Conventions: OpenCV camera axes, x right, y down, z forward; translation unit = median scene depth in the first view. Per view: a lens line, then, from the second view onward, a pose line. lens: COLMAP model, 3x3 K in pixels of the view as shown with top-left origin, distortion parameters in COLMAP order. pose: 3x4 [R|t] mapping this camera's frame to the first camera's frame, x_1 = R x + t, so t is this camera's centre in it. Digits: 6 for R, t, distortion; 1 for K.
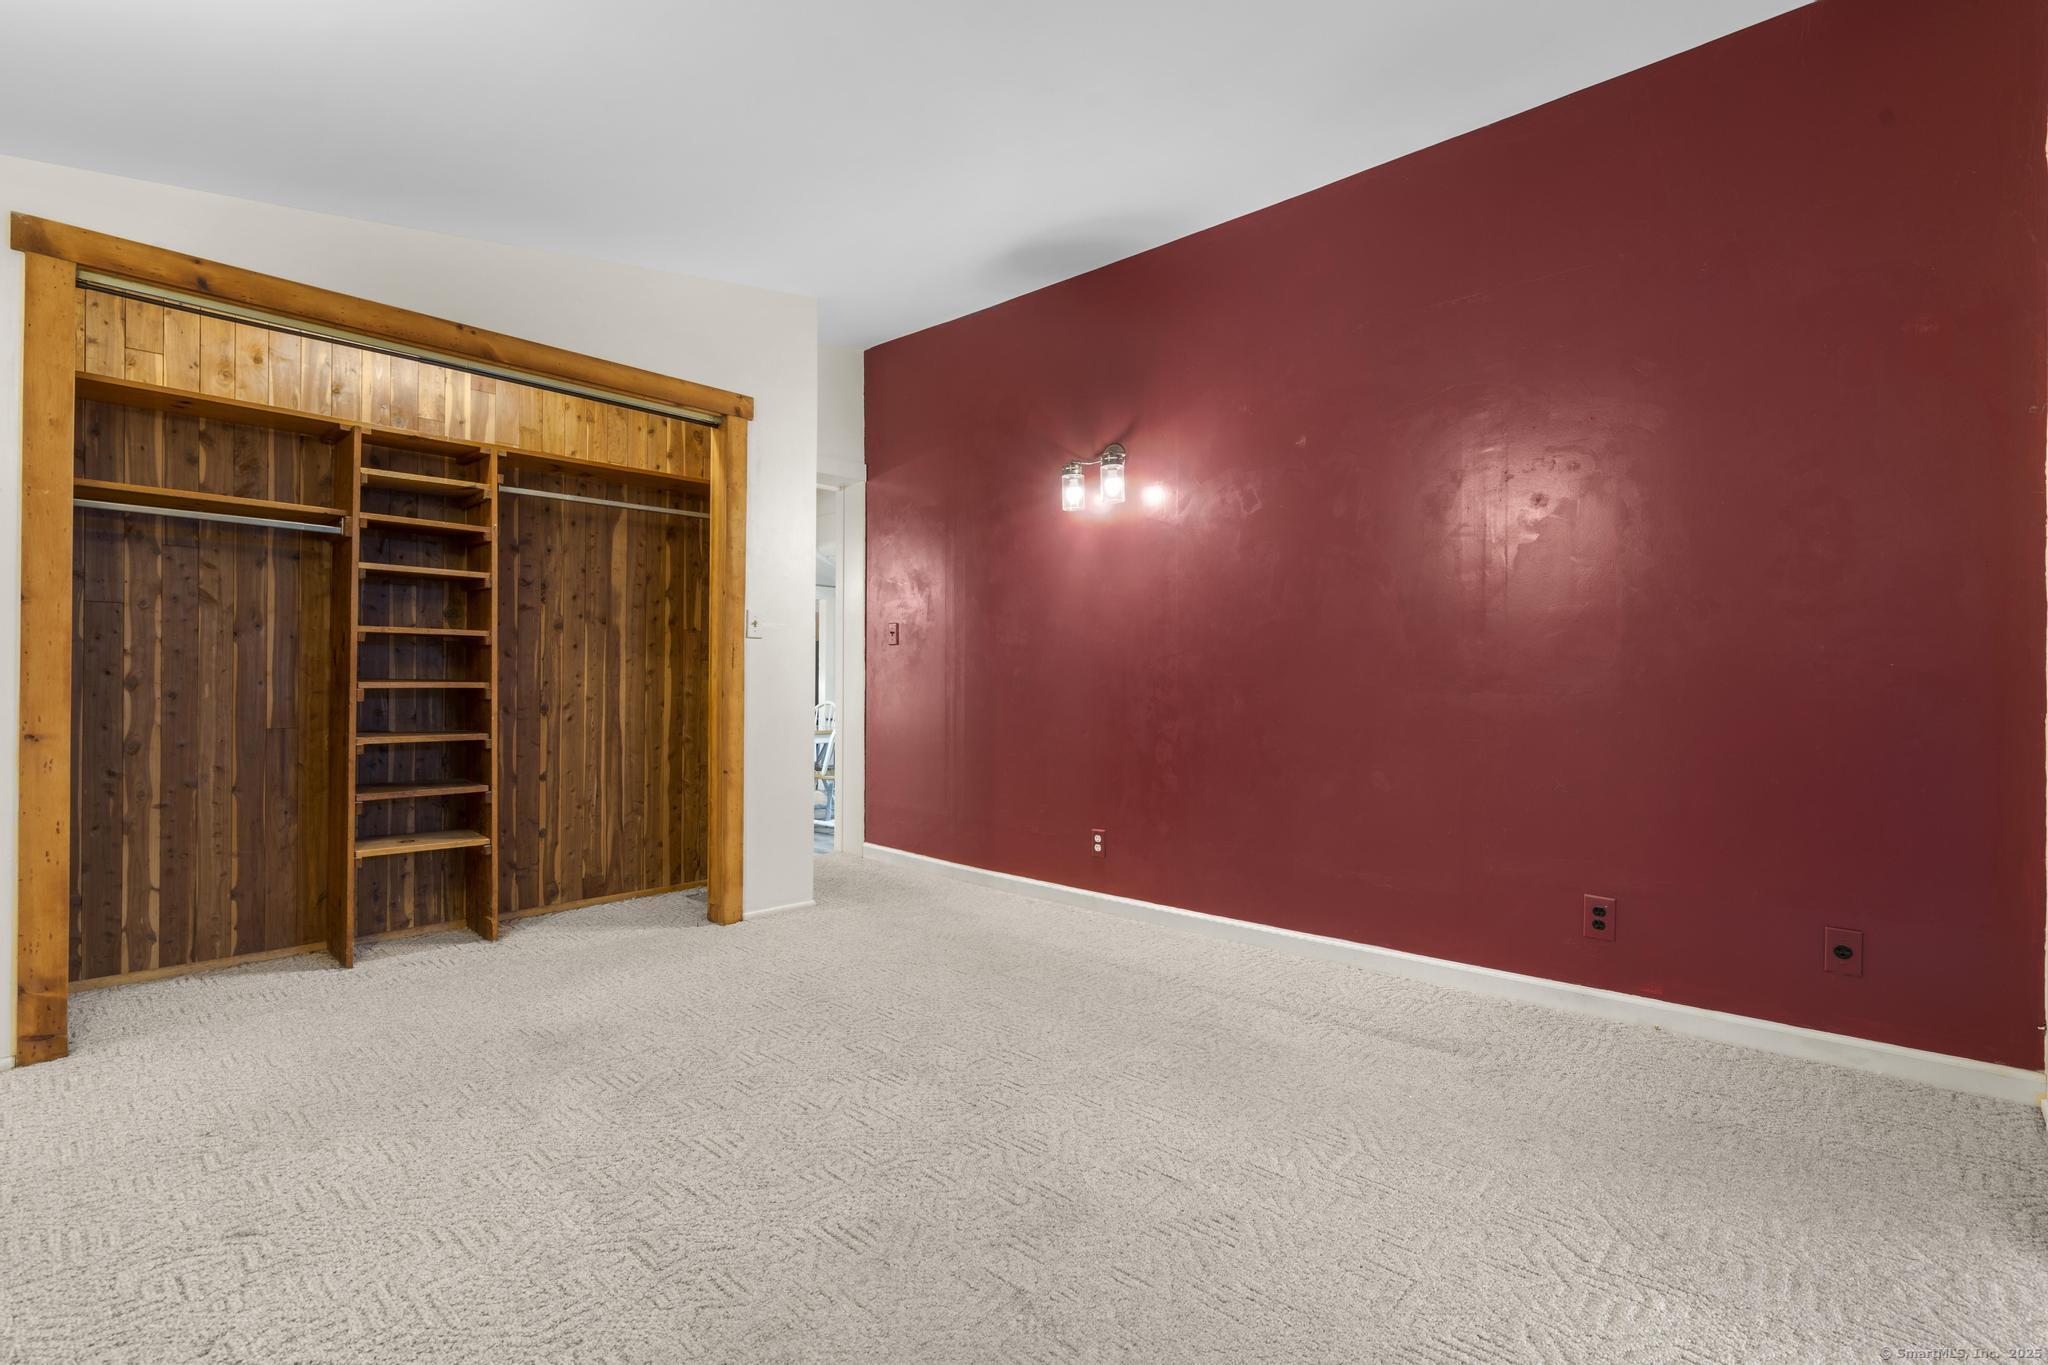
lens RADIAL K [[938.0, 0, 1021.4], [0, 938.0, 678.4], [0, 0, 1]] dist [-0.005033, 0.000768]
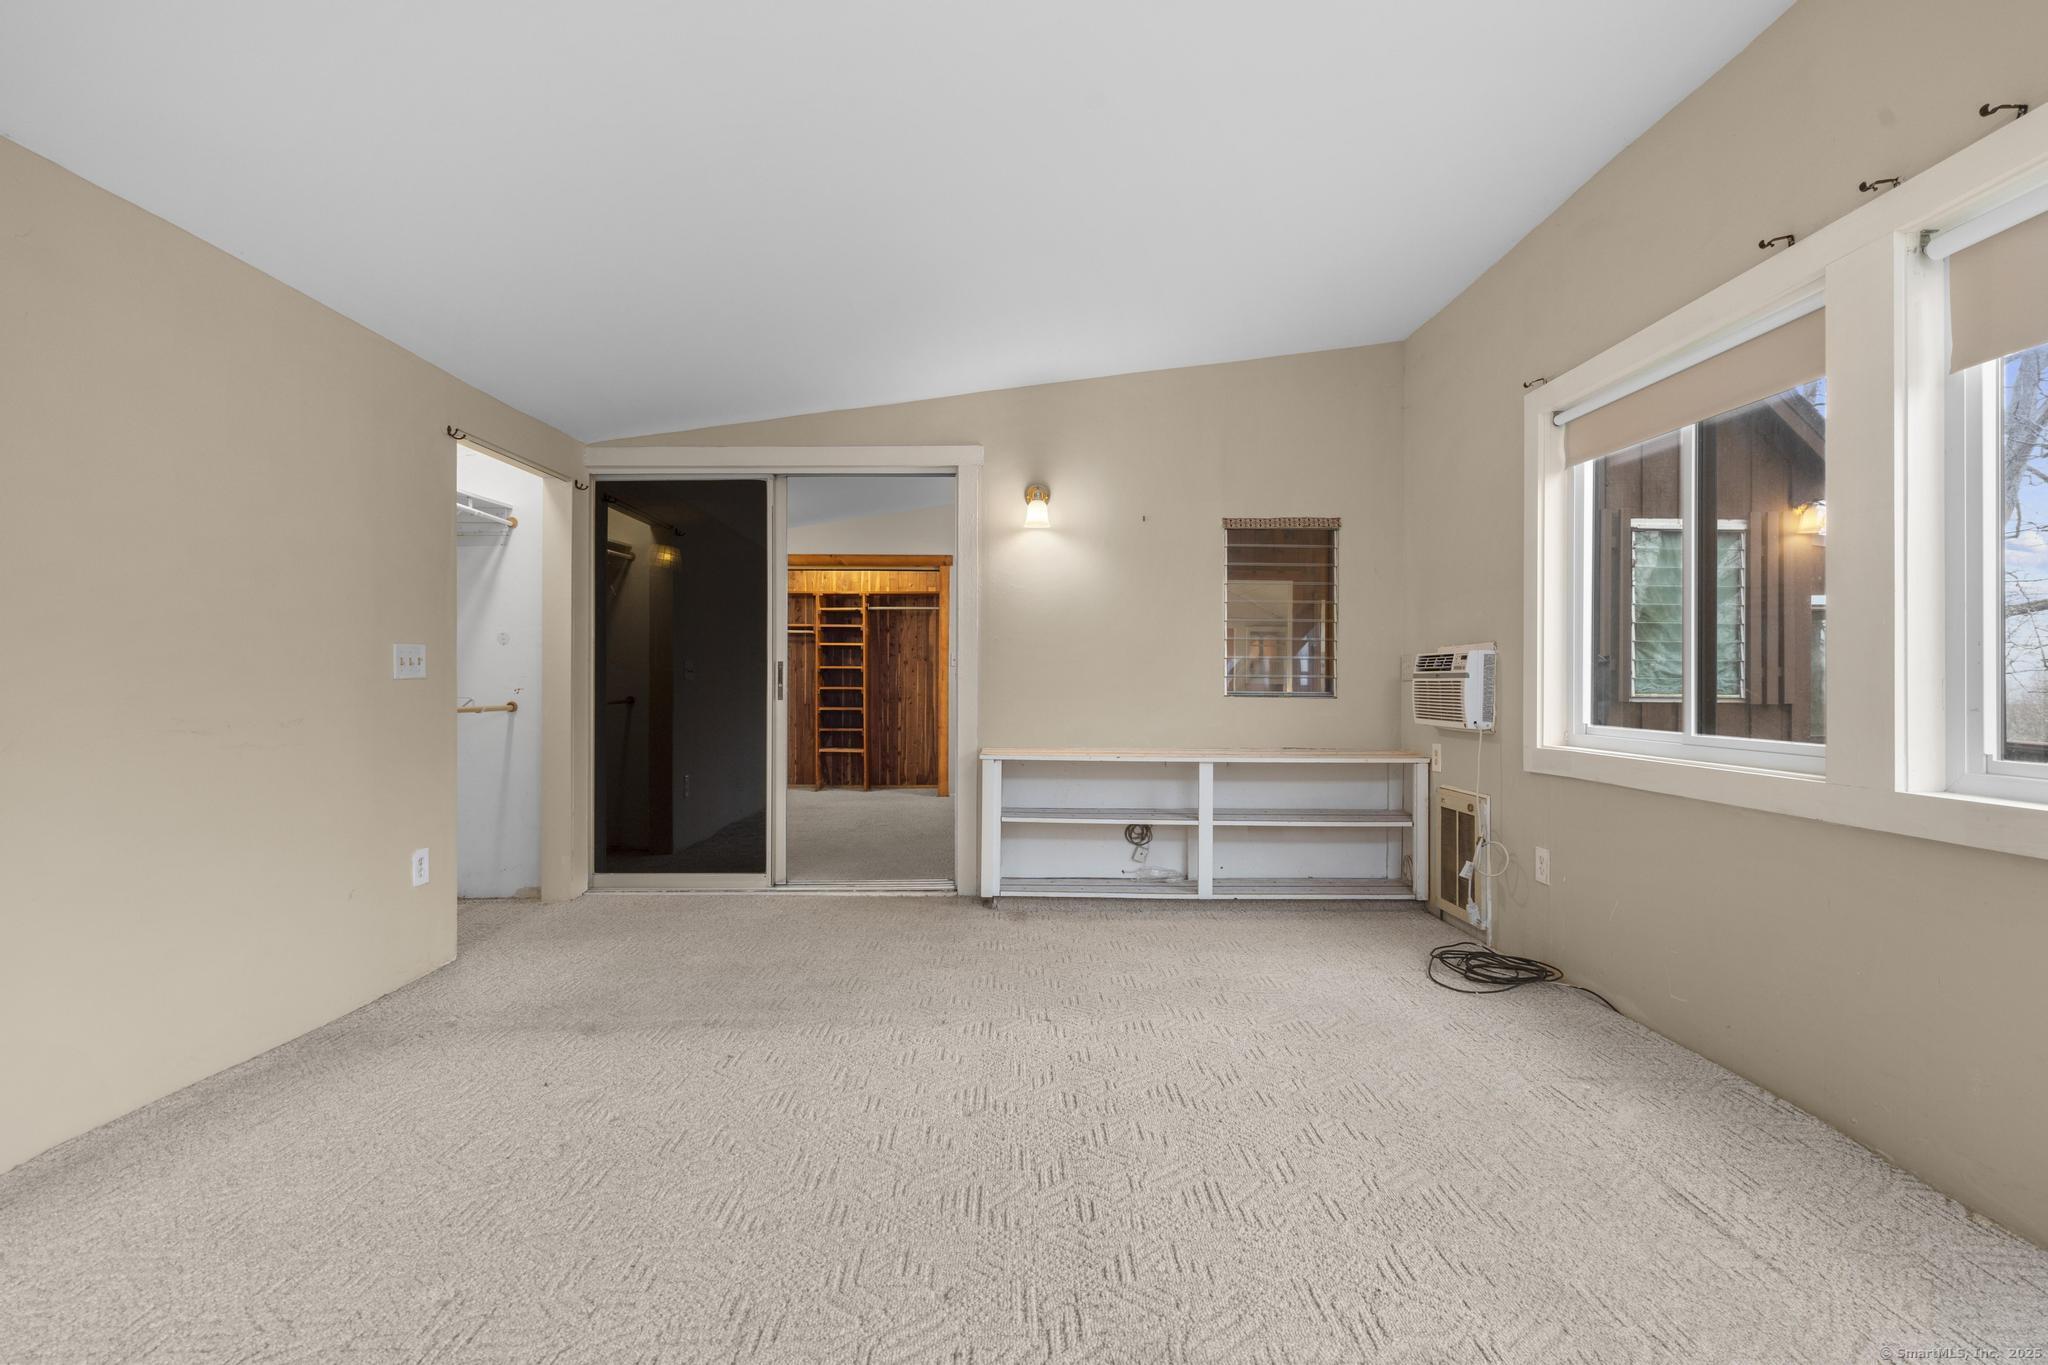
lens RADIAL K [[938.0, 0, 1026.8], [0, 938.0, 684.7], [0, 0, 1]] dist [-0.005033, 0.000768]
pose [[0.690748, -0.009965, -0.723027, 1.536214], [0.001321, 0.999921, -0.012520, 0.030484], [0.723094, 0.007693, 0.690707, -0.408484]]
